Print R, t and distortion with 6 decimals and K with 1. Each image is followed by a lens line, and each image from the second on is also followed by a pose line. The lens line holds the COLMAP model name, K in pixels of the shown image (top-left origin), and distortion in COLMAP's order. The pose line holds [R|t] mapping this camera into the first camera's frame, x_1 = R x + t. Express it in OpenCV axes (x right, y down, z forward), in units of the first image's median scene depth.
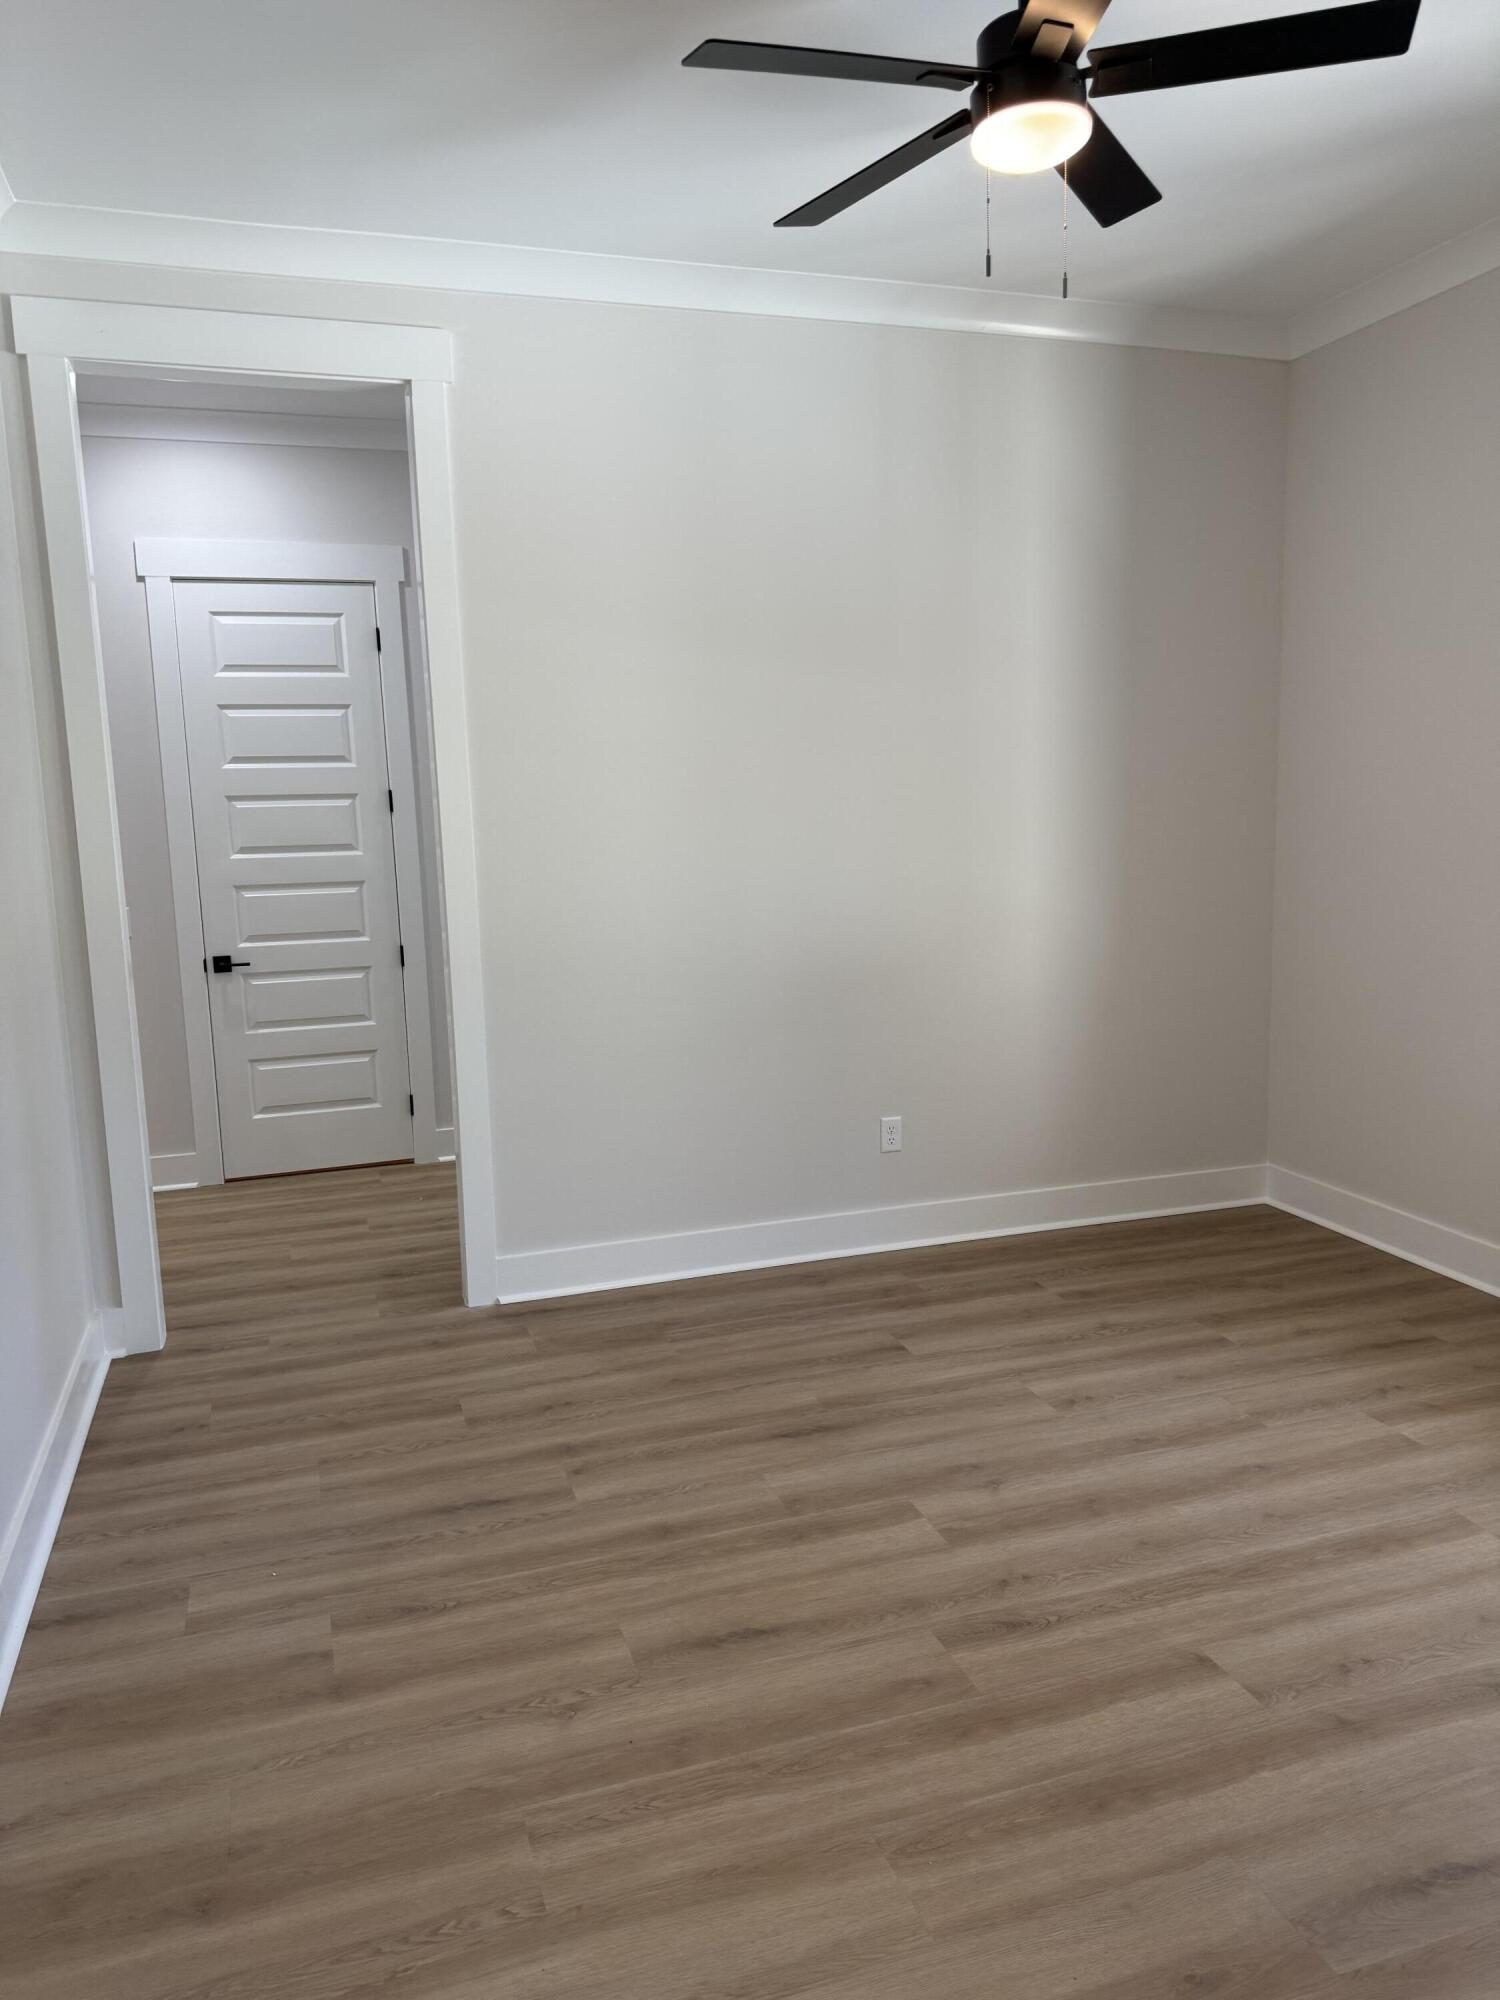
lens RADIAL K [[1424.6, 0, 750.0], [0, 1424.6, 1000.0], [0, 0, 1]] dist [0.005919, -0.005196]
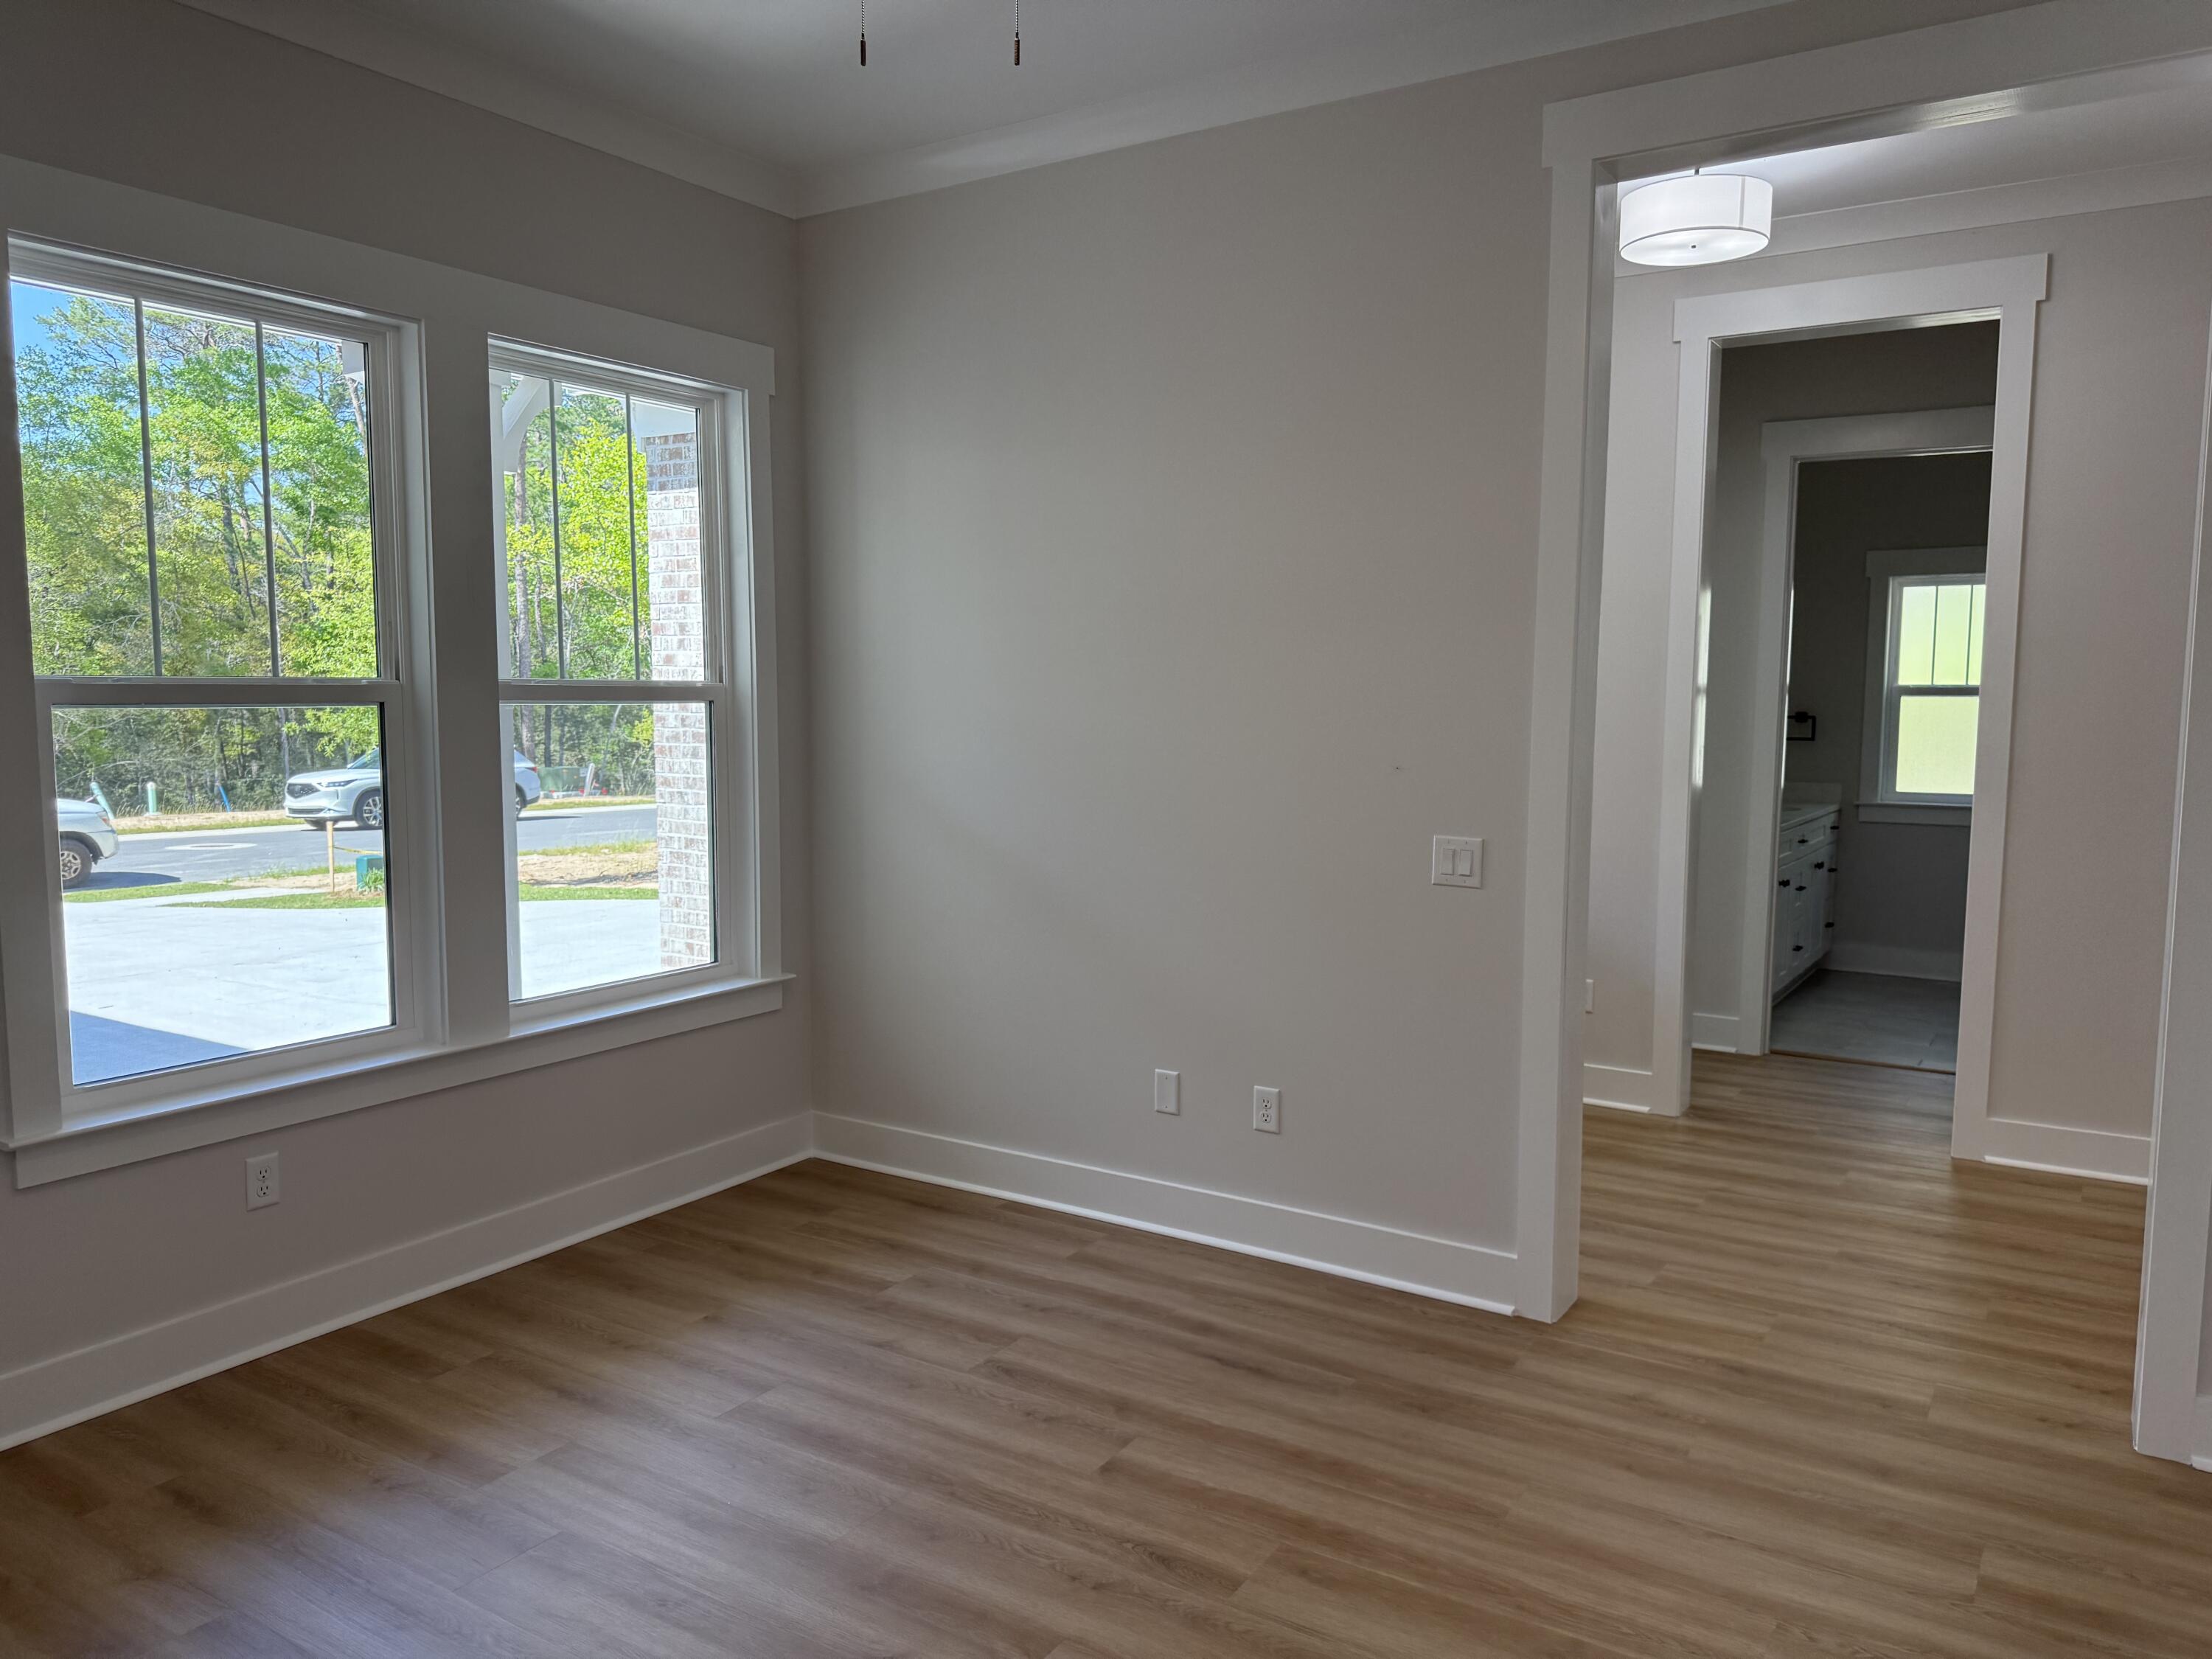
lens RADIAL K [[1525.2, 0, 1104.1], [0, 1525.2, 881.3], [0, 0, 1]] dist [0.003186, -0.000568]
pose [[-0.611372, -0.083351, 0.786941, -0.572920], [0.126707, 0.971296, 0.201317, -0.223721], [-0.781133, 0.222791, -0.583263, 1.555768]]
